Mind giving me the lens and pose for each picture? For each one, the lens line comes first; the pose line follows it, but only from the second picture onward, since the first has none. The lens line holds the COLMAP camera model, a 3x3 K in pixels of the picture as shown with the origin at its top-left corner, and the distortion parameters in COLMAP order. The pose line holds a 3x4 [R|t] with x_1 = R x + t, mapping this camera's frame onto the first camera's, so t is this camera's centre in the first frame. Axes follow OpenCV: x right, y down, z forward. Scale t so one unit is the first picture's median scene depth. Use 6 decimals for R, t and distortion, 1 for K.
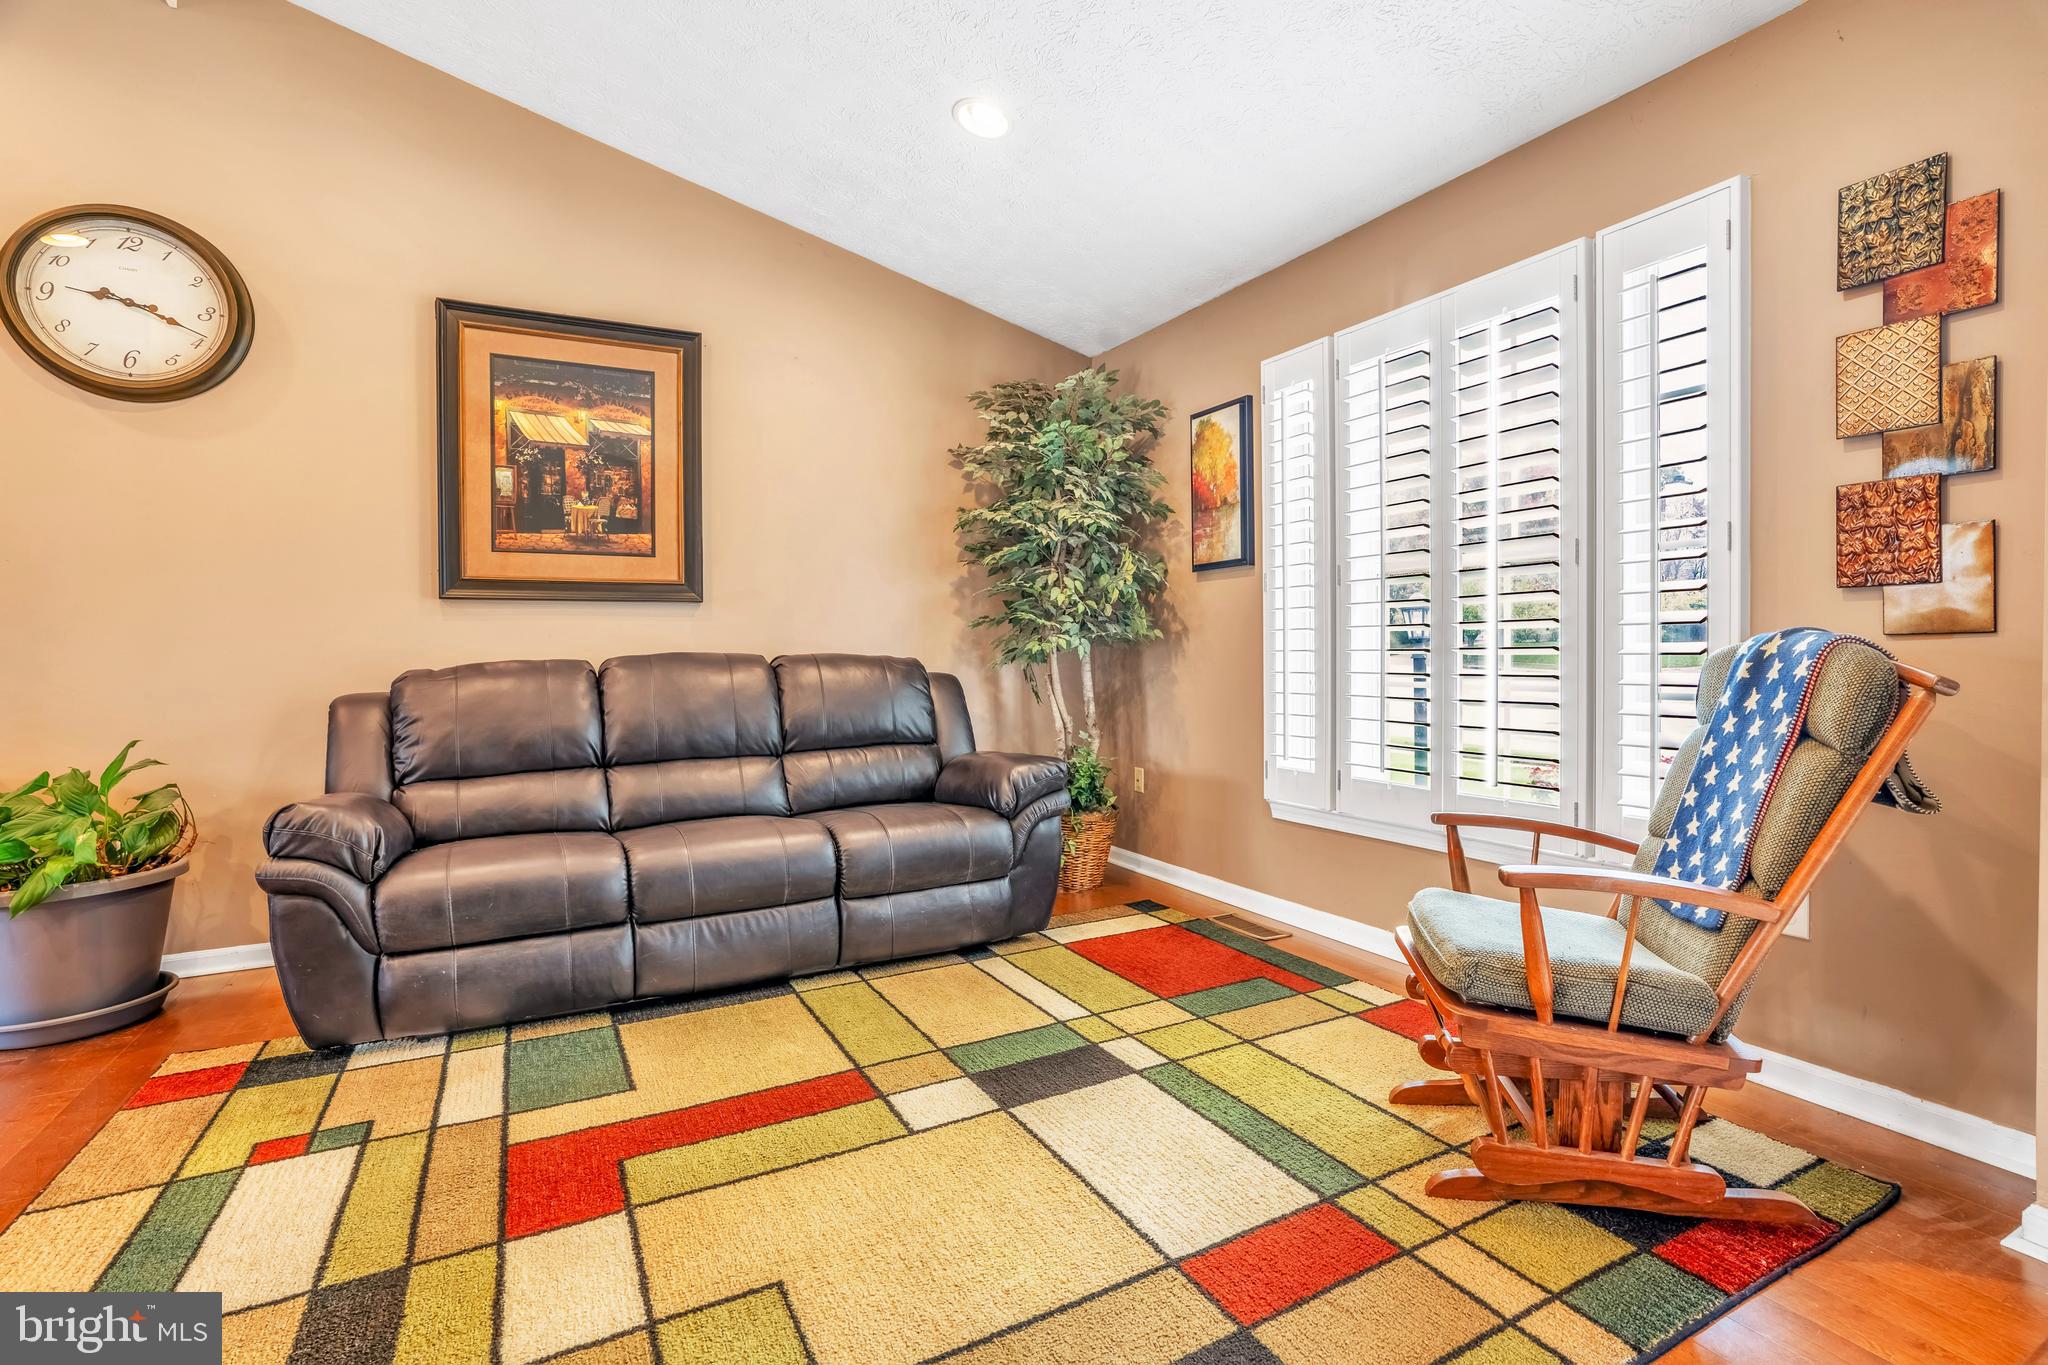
lens RADIAL K [[951.4, 0, 1033.2], [0, 951.4, 661.2], [0, 0, 1]] dist [-0.054763, 0.027828]
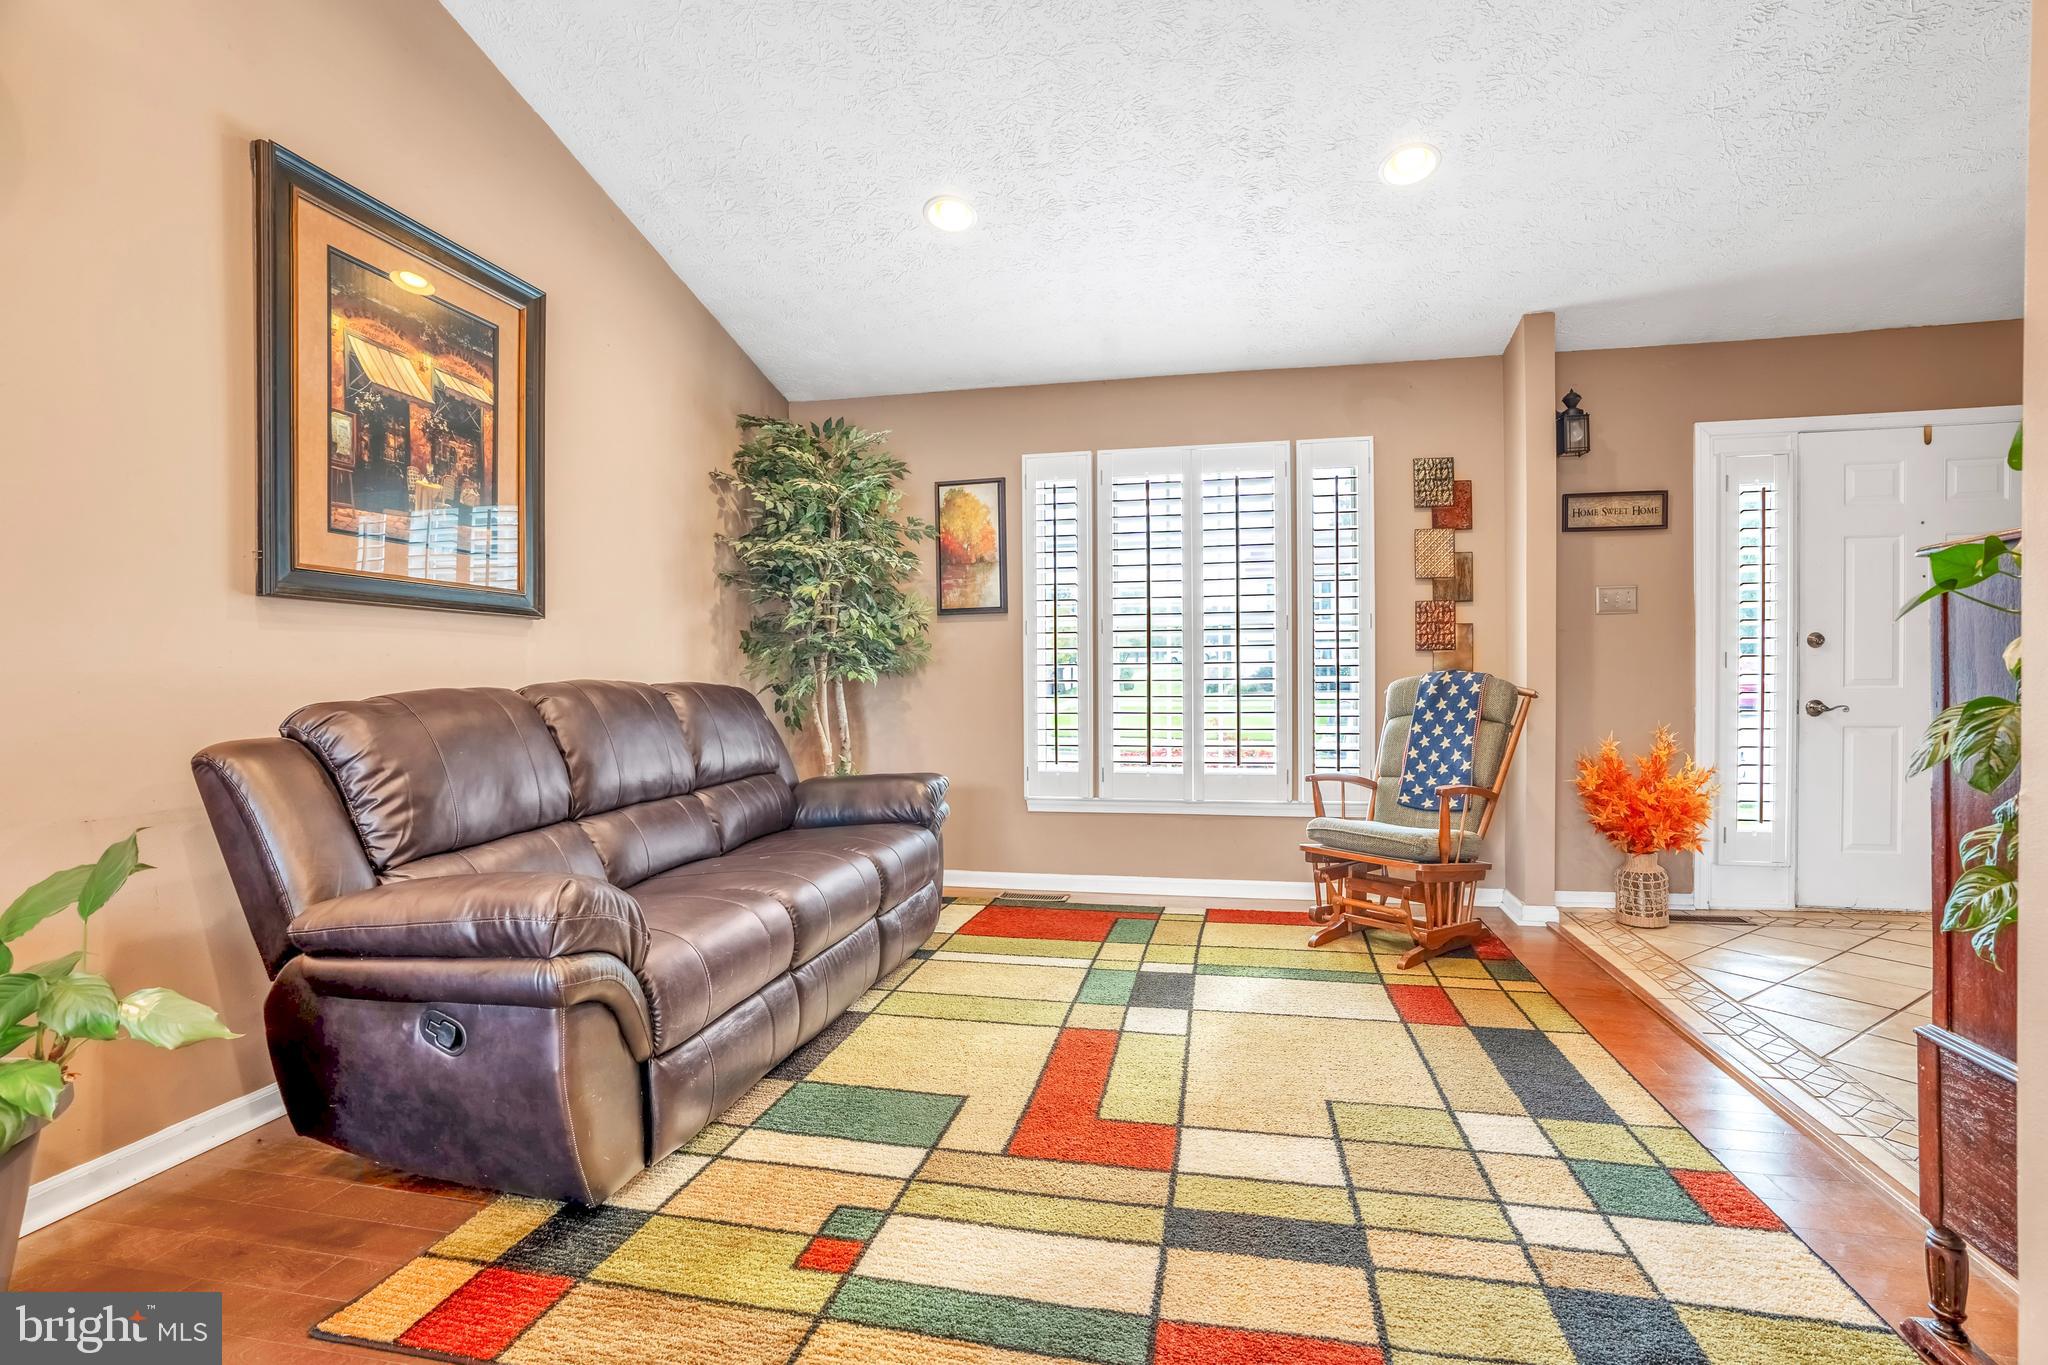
lens RADIAL K [[952.7, 0, 1024.0], [0, 952.7, 682.5], [0, 0, 1]] dist [-0.055881, 0.028113]
pose [[0.657206, 0.003514, 0.753703, -0.748415], [0.007942, 0.999901, -0.011587, 0.005863], [-0.753669, 0.013601, 0.657113, 0.161650]]
